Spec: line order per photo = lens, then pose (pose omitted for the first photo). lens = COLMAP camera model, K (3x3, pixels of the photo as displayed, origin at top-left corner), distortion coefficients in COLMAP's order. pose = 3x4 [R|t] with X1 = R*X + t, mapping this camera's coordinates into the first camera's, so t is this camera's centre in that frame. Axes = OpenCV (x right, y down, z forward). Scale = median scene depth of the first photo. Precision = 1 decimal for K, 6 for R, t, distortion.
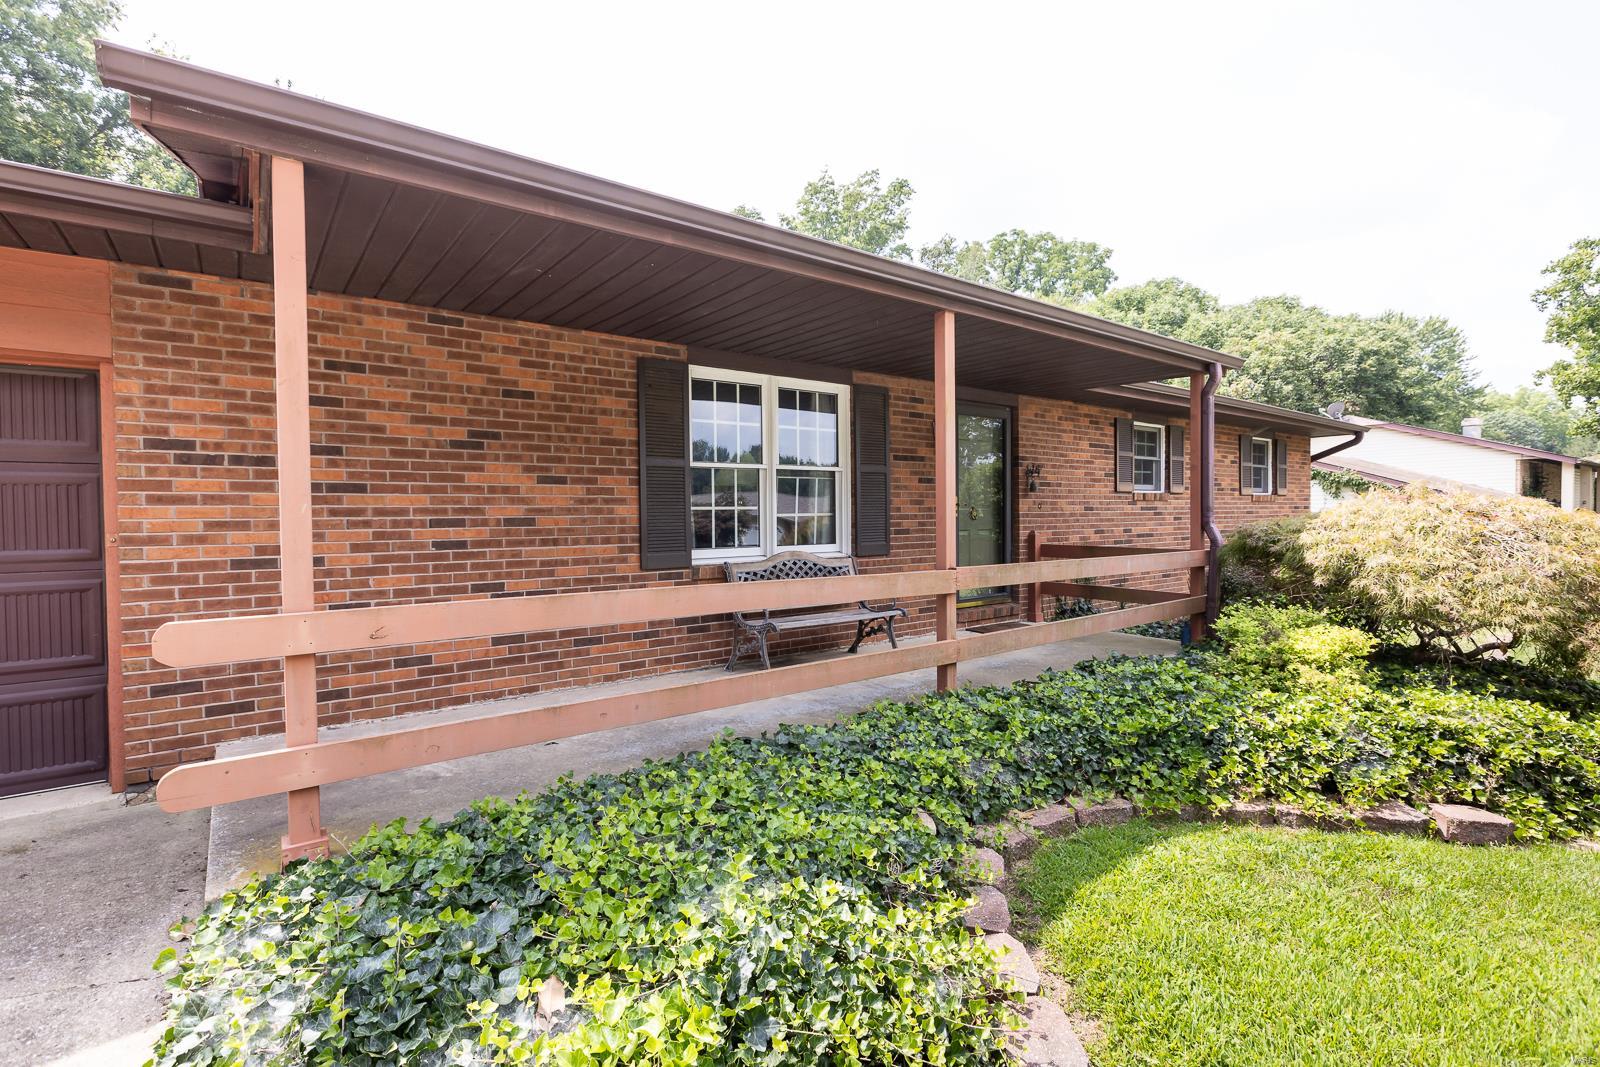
lens RADIAL K [[733.8, 0, 799.9], [0, 733.8, 527.1], [0, 0, 1]] dist [0.000857, 0.001832]
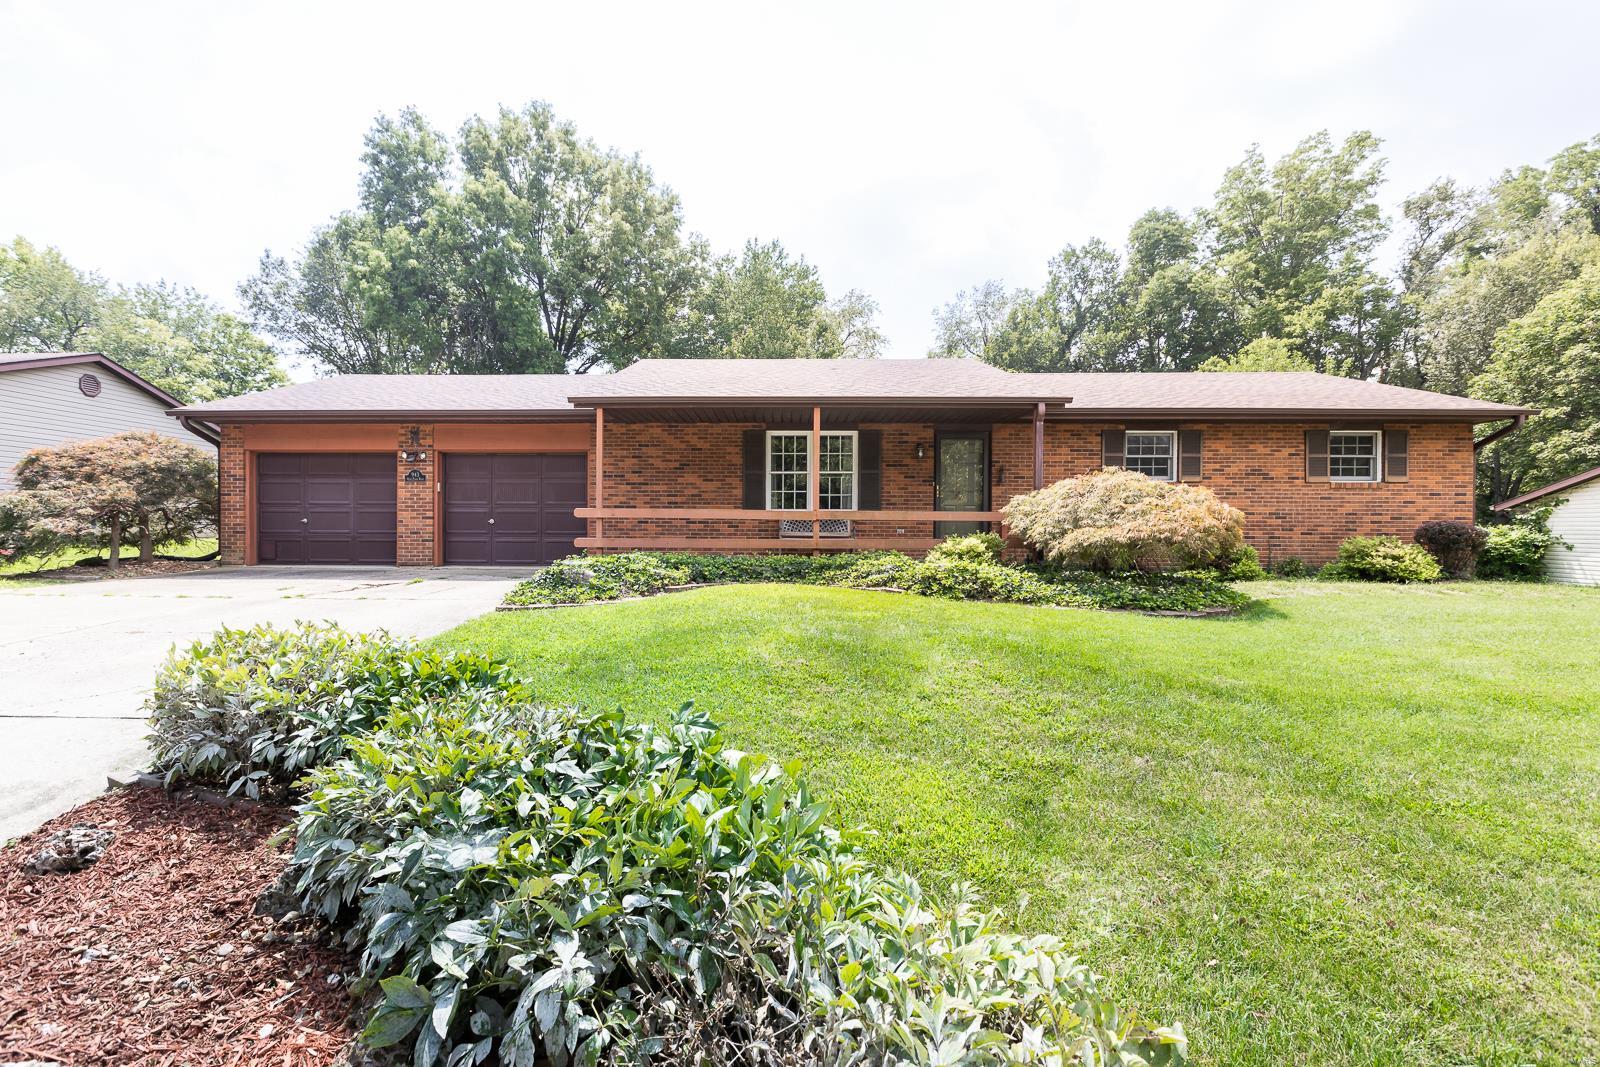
lens RADIAL K [[733.8, 0, 790.6], [0, 733.8, 537.4], [0, 0, 1]] dist [0.000857, 0.001832]
pose [[0.796894, 0.018813, -0.603826, 0.222639], [-0.020623, 0.999780, 0.003933, 0.018739], [0.603767, 0.009318, 0.797106, -0.140135]]
